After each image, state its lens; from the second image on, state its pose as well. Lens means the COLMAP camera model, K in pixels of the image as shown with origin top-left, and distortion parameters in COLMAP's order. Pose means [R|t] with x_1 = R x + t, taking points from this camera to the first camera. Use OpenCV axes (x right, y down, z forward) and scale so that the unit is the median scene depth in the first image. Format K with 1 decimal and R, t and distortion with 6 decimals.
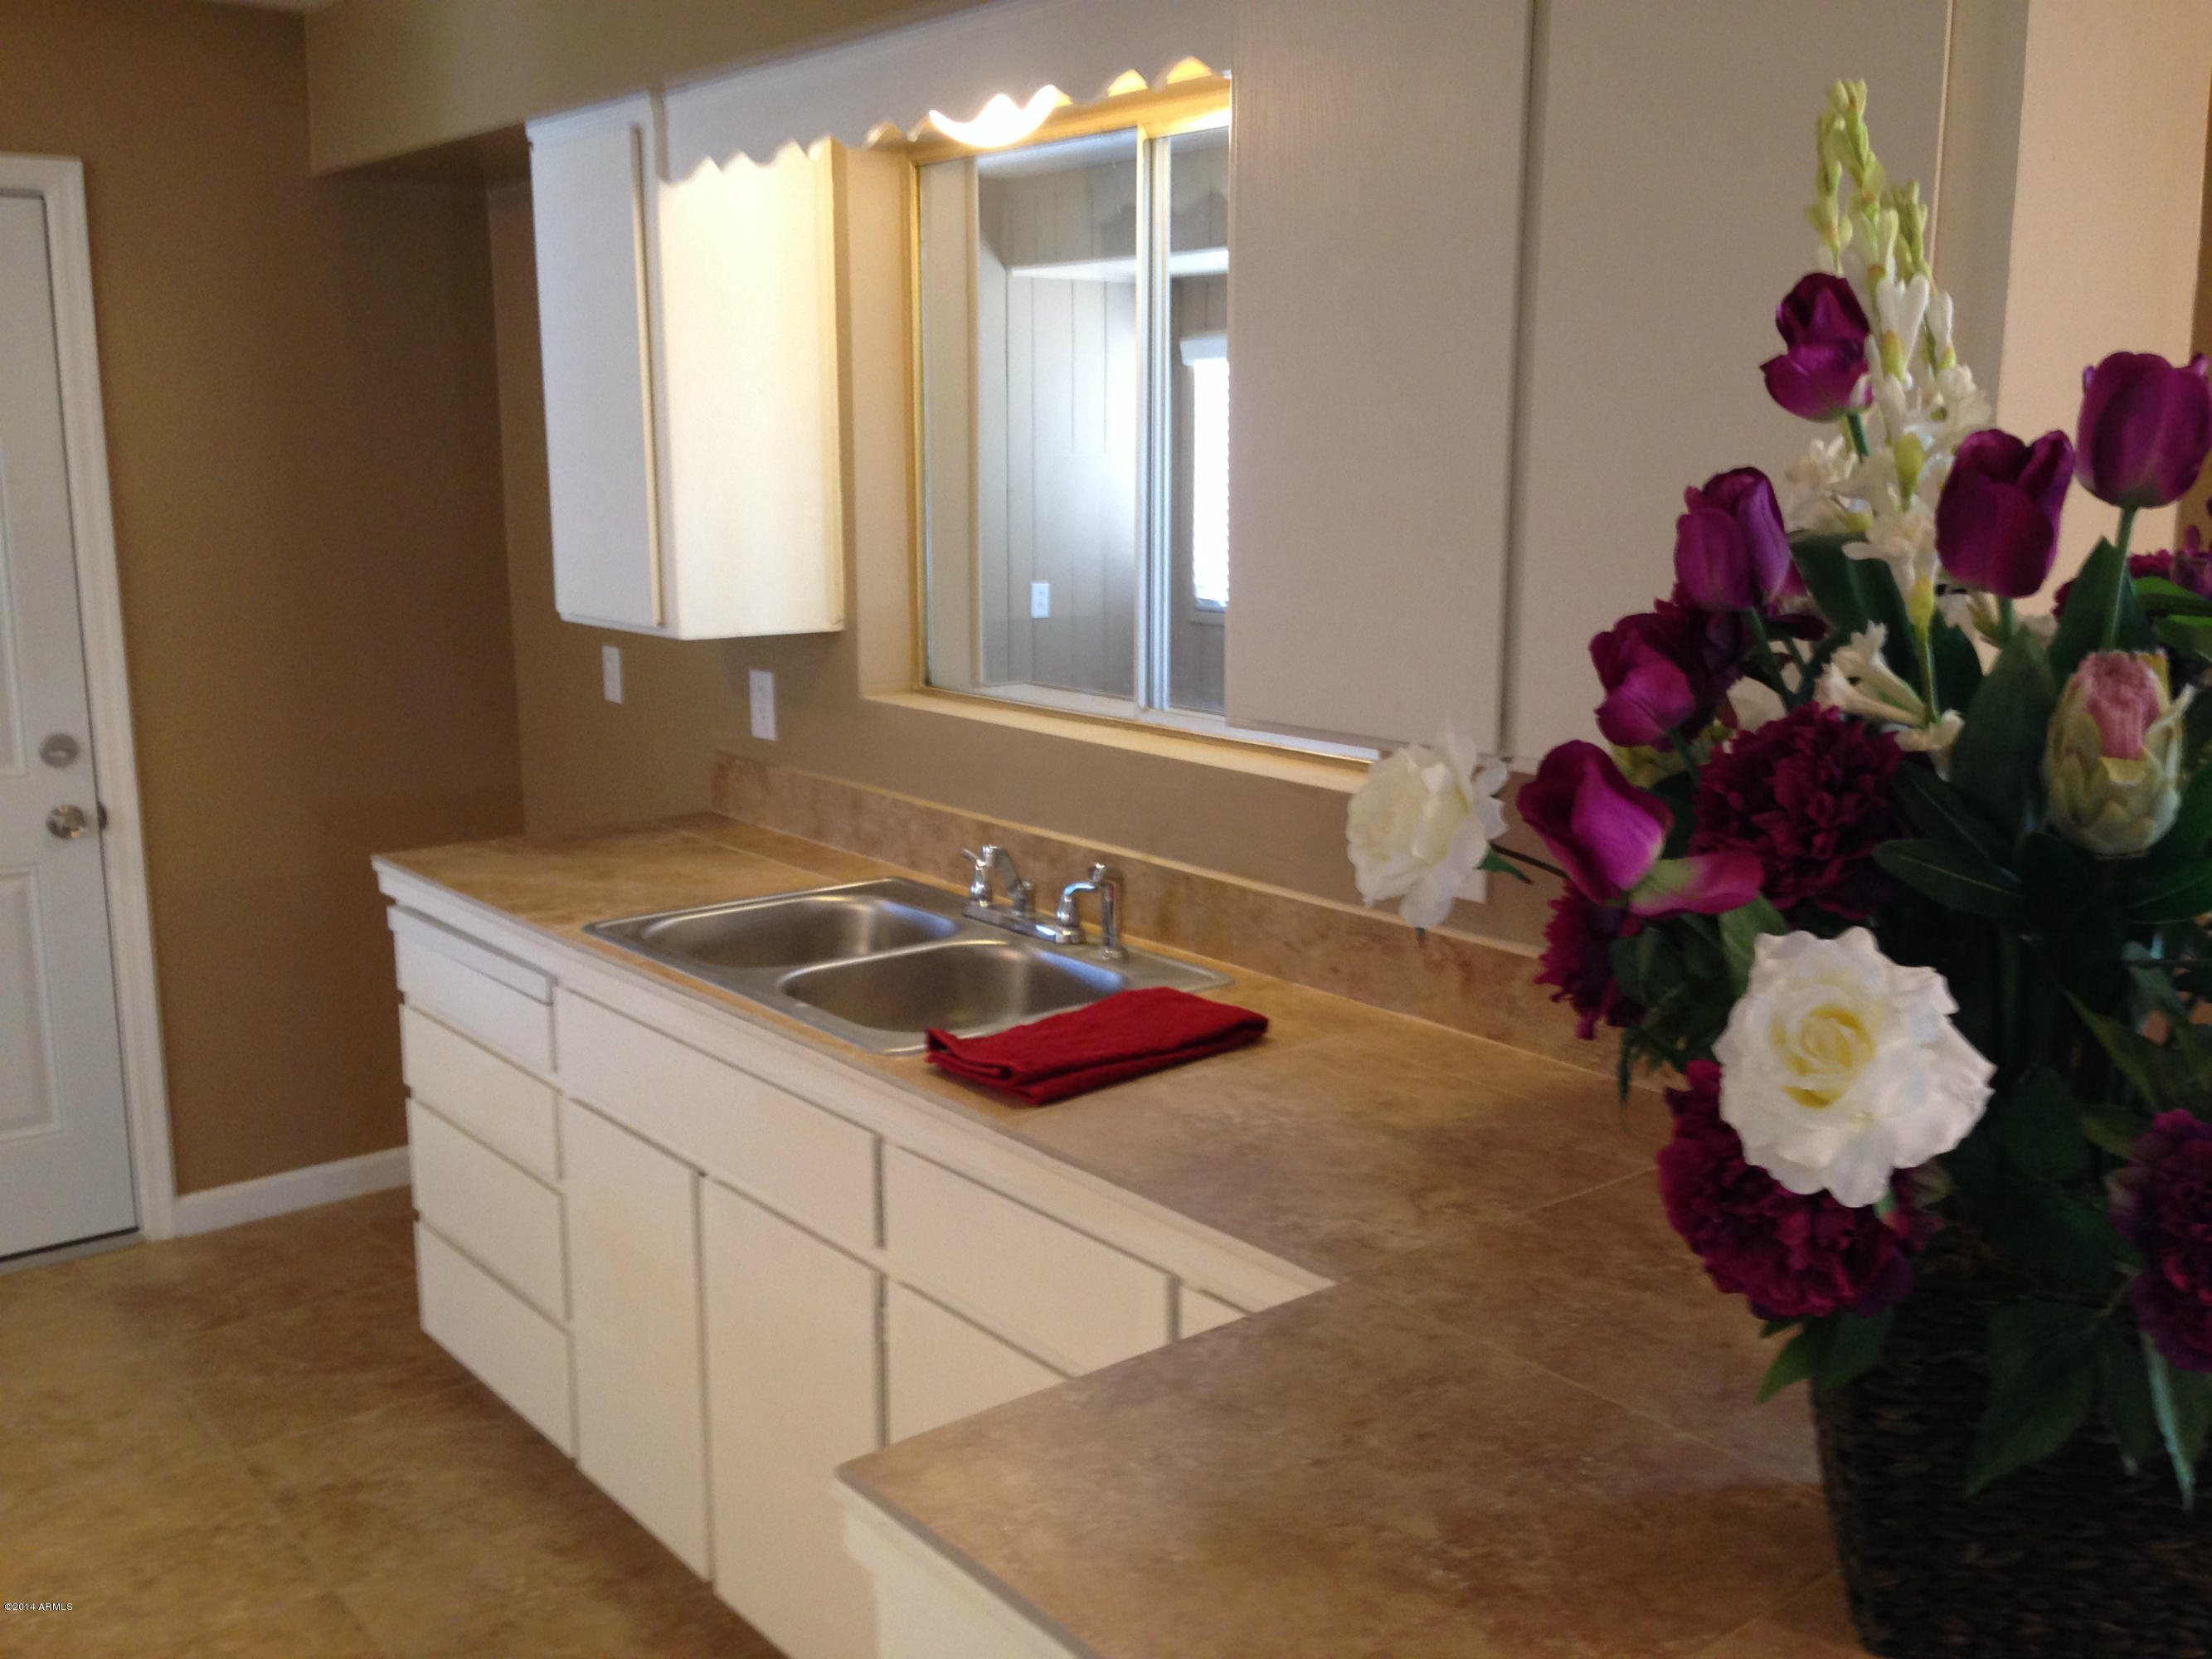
lens RADIAL K [[2016.9, 0, 1106.0], [0, 2016.9, 829.5], [0, 0, 1]] dist [0.000446, -0.005723]
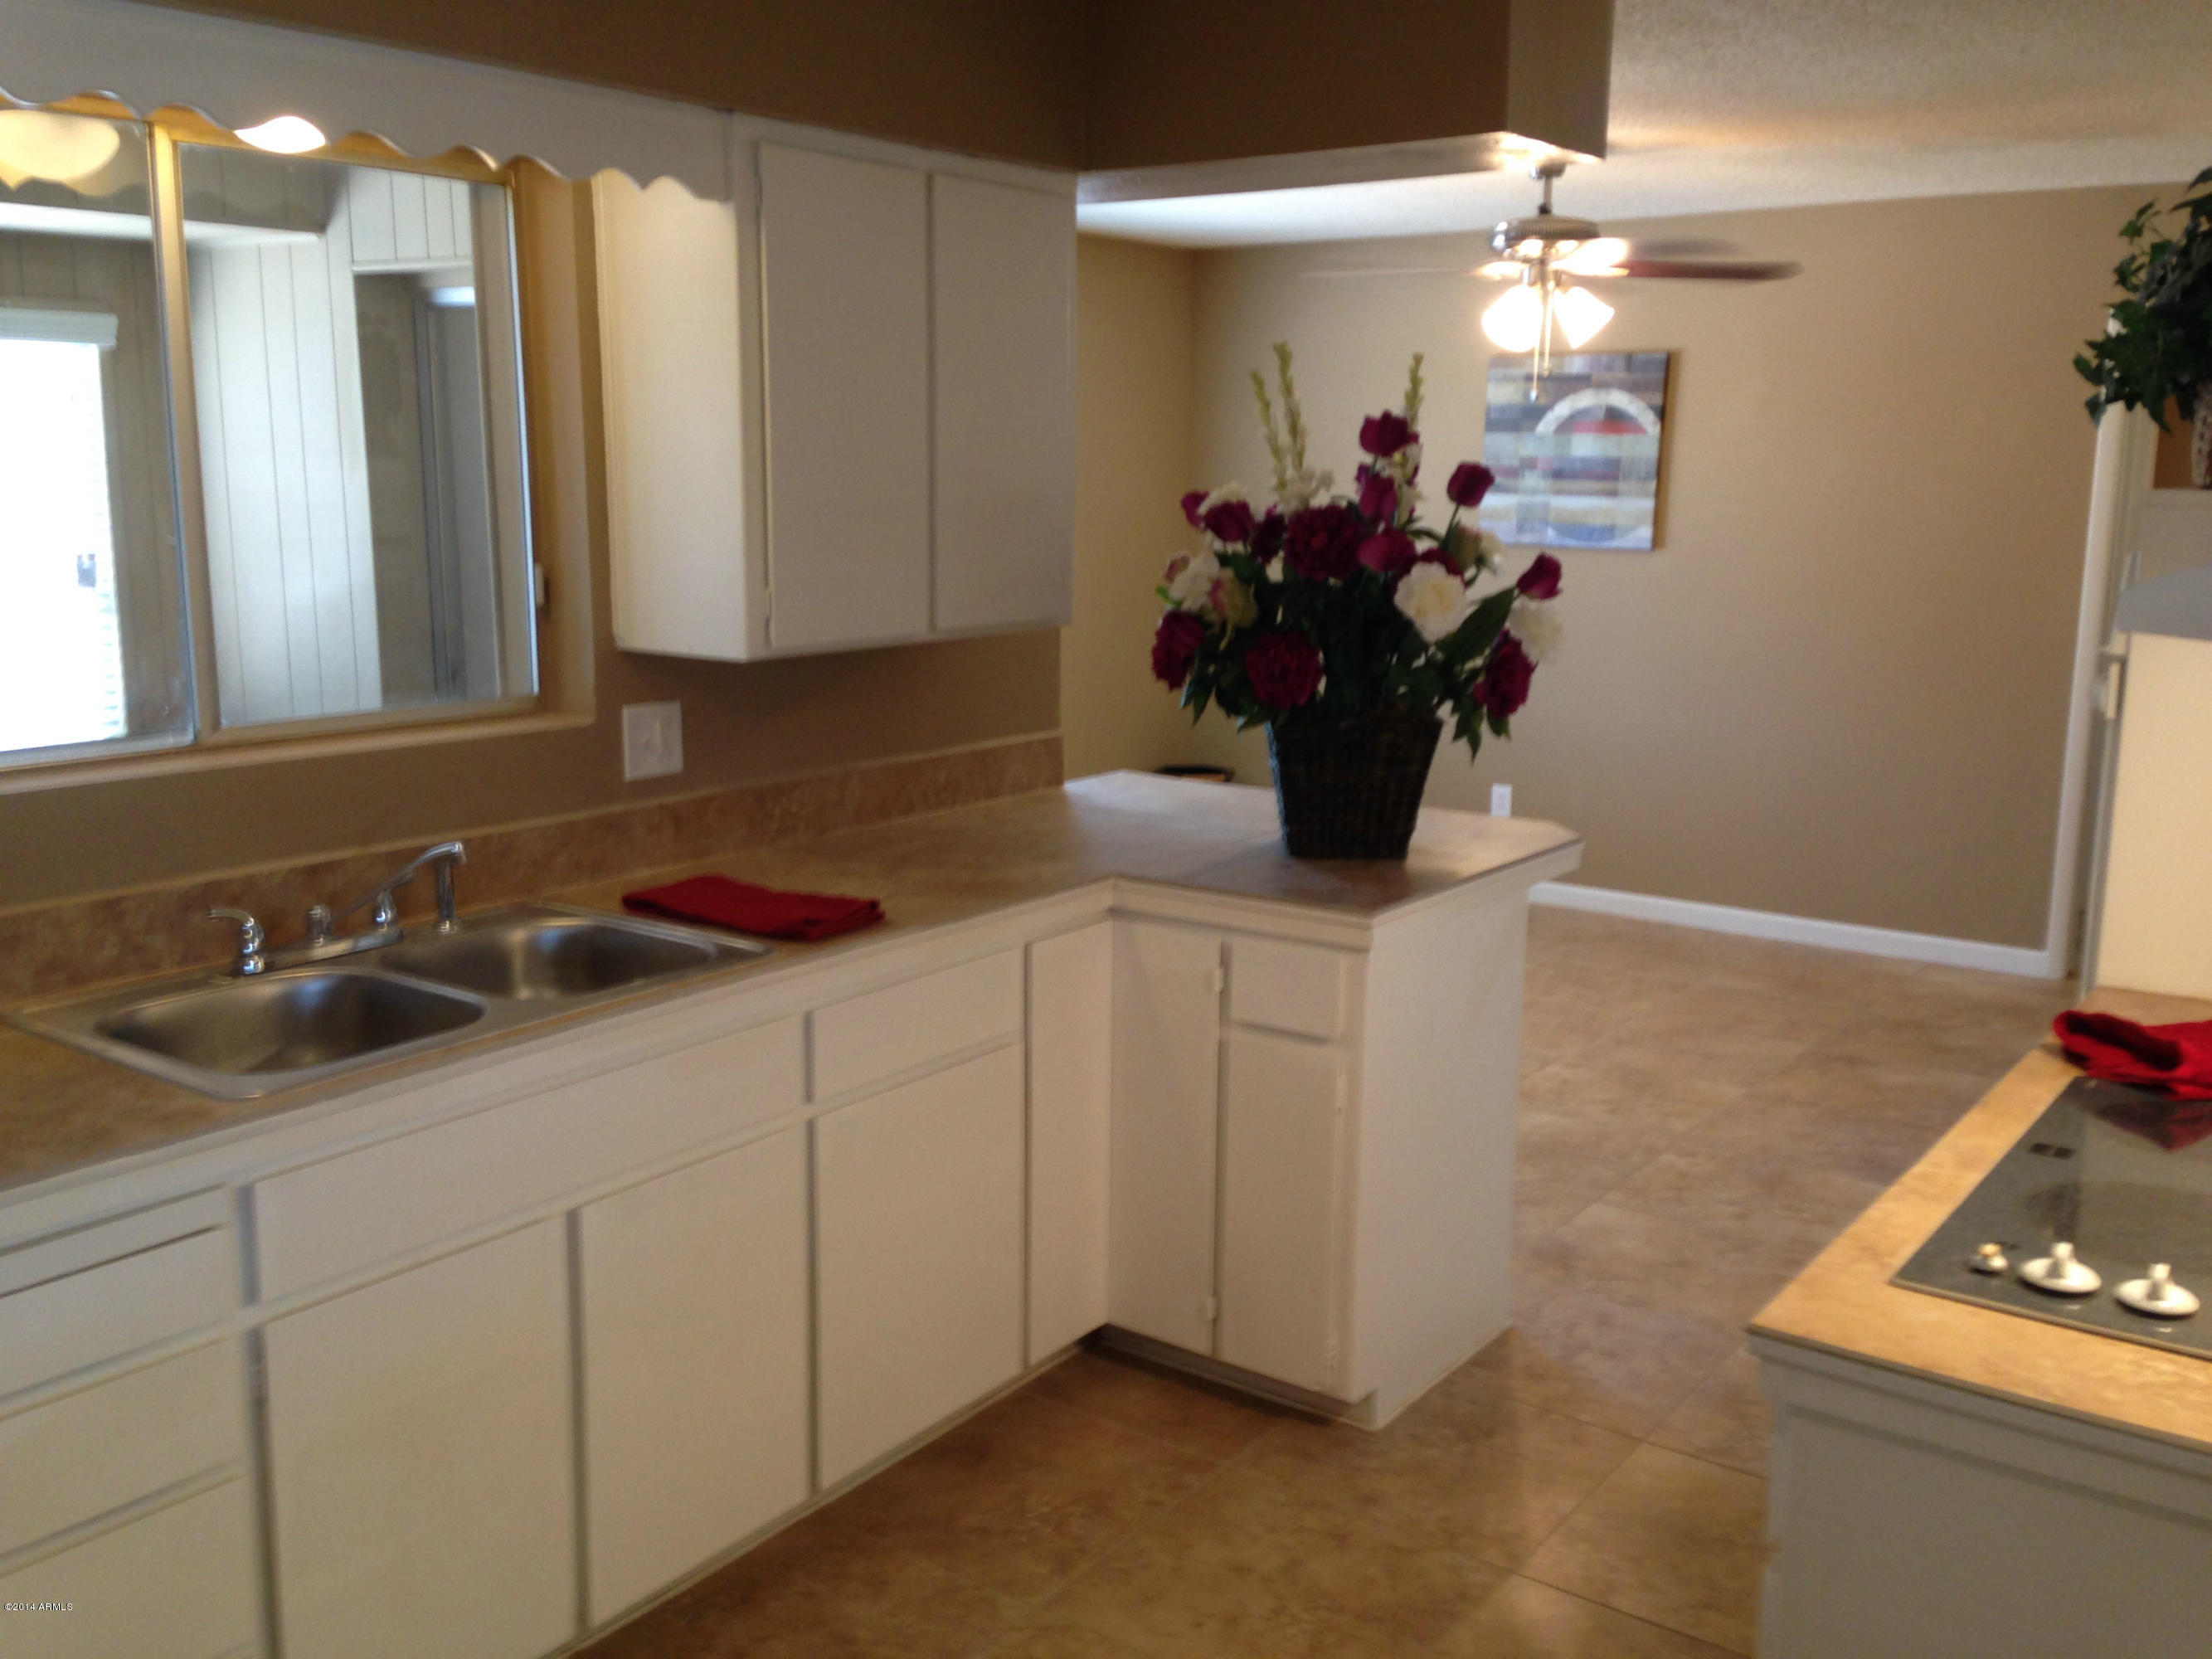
lens RADIAL K [[2016.9, 0, 1106.0], [0, 2016.9, 829.5], [0, 0, 1]] dist [0.000446, -0.005723]
pose [[-0.237879, -0.177041, 0.955024, -1.129798], [0.189777, 0.955826, 0.224460, -0.167988], [-0.952574, 0.234636, -0.193773, 0.892140]]
